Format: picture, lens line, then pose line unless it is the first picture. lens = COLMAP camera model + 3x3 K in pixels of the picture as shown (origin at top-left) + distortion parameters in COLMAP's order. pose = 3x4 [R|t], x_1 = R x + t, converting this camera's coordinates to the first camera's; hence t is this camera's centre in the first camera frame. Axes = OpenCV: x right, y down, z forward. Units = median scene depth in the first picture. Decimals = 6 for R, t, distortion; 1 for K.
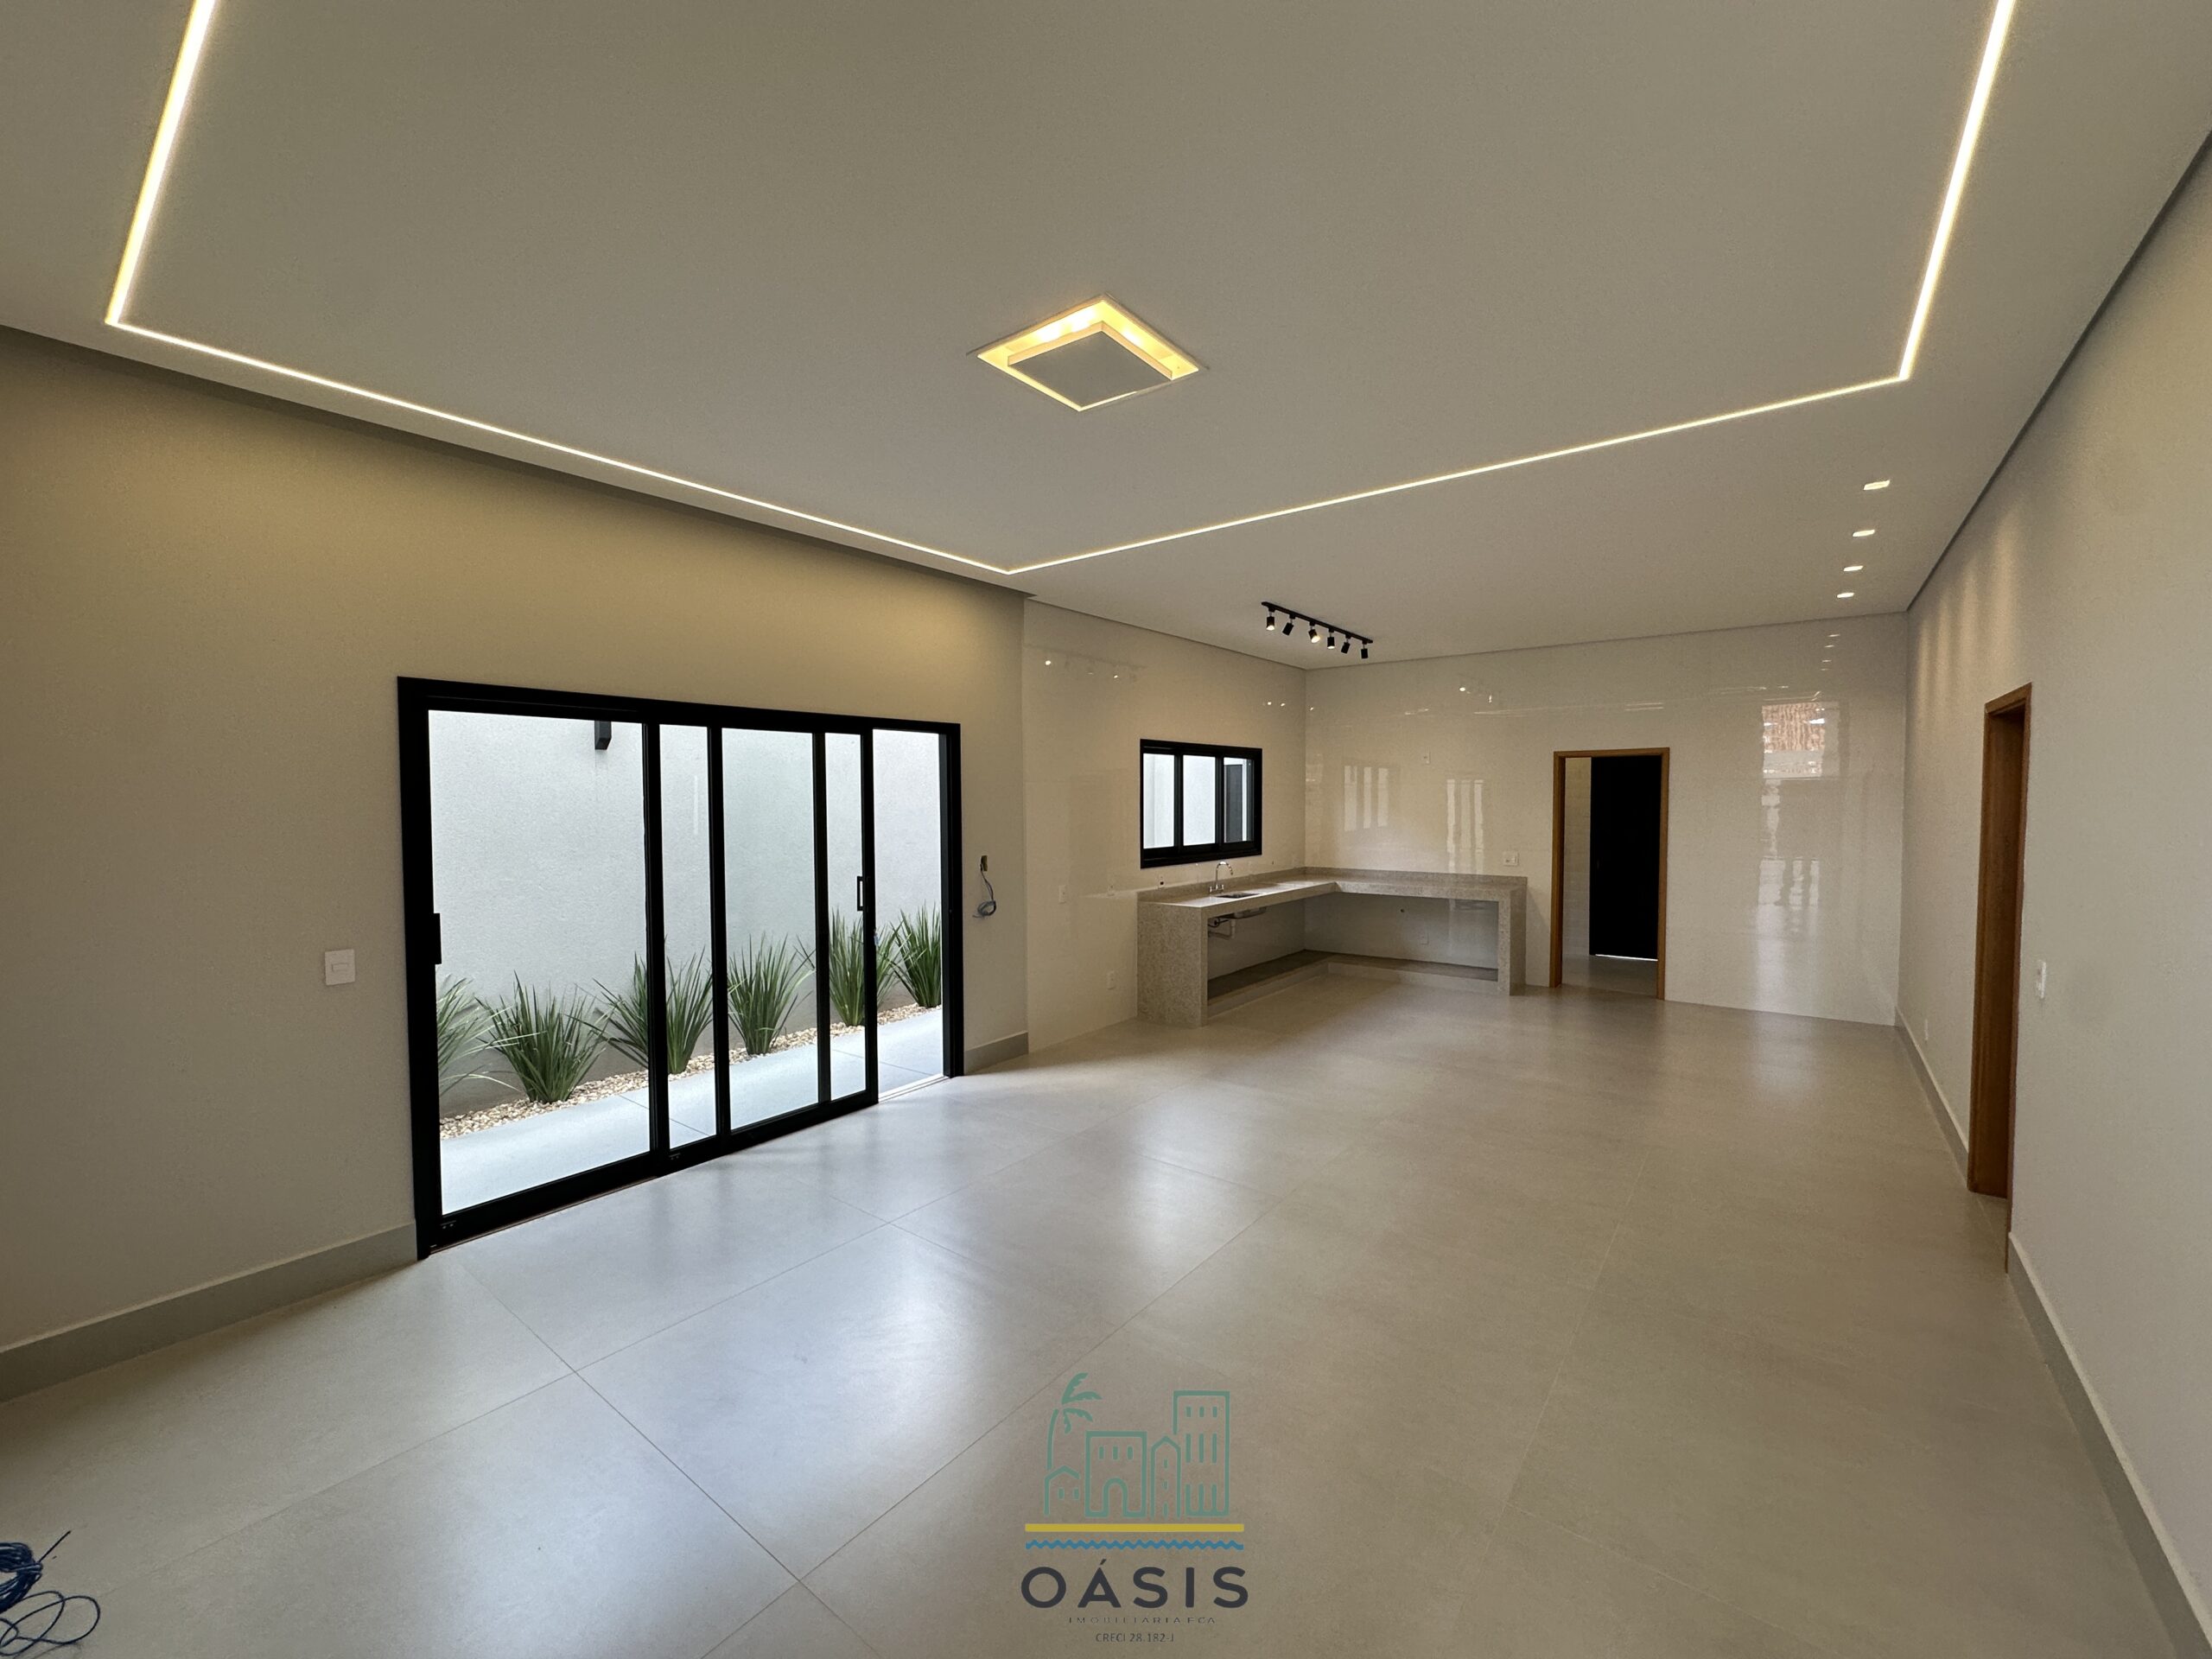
lens RADIAL K [[885.5, 0, 1106.0], [0, 885.5, 829.5], [0, 0, 1]] dist [-0.005549, 0.001153]
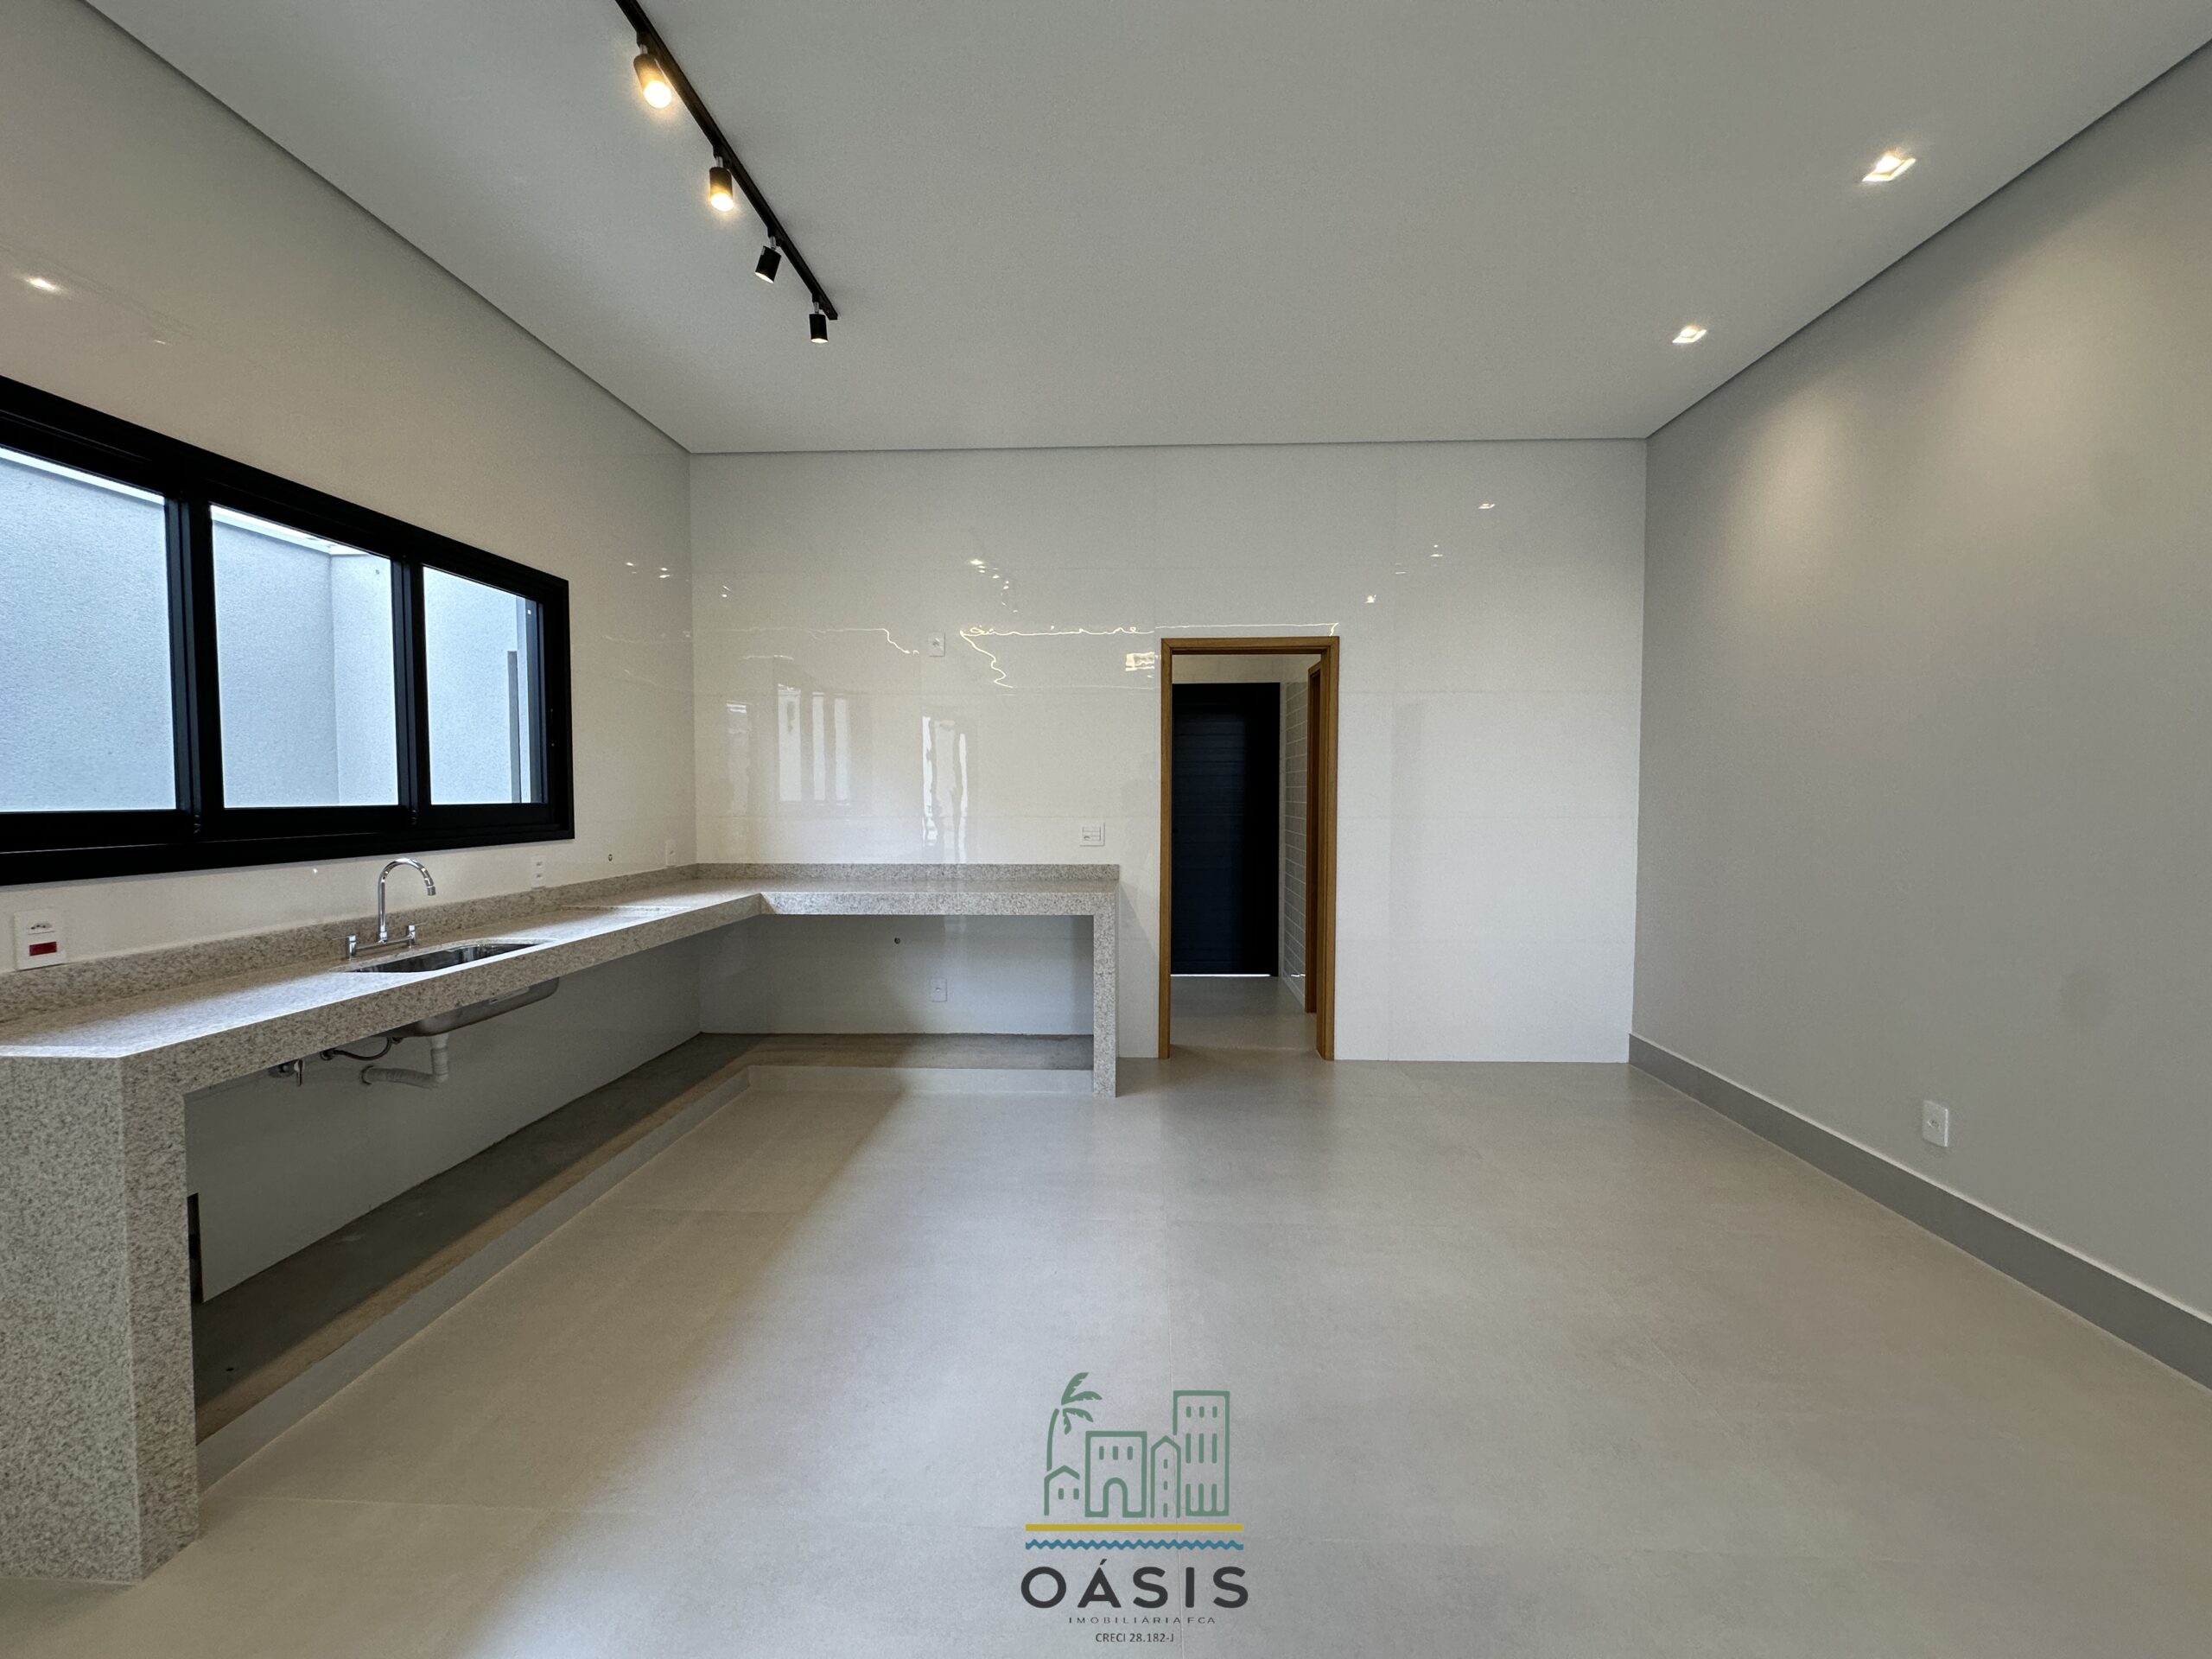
lens RADIAL K [[885.5, 0, 1106.0], [0, 885.5, 829.5], [0, 0, 1]] dist [-0.005549, 0.001153]
pose [[0.817698, -0.019564, 0.575315, 0.165522], [0.016937, 0.999807, 0.009926, 0.028334], [-0.575398, 0.001628, 0.817872, 0.605120]]
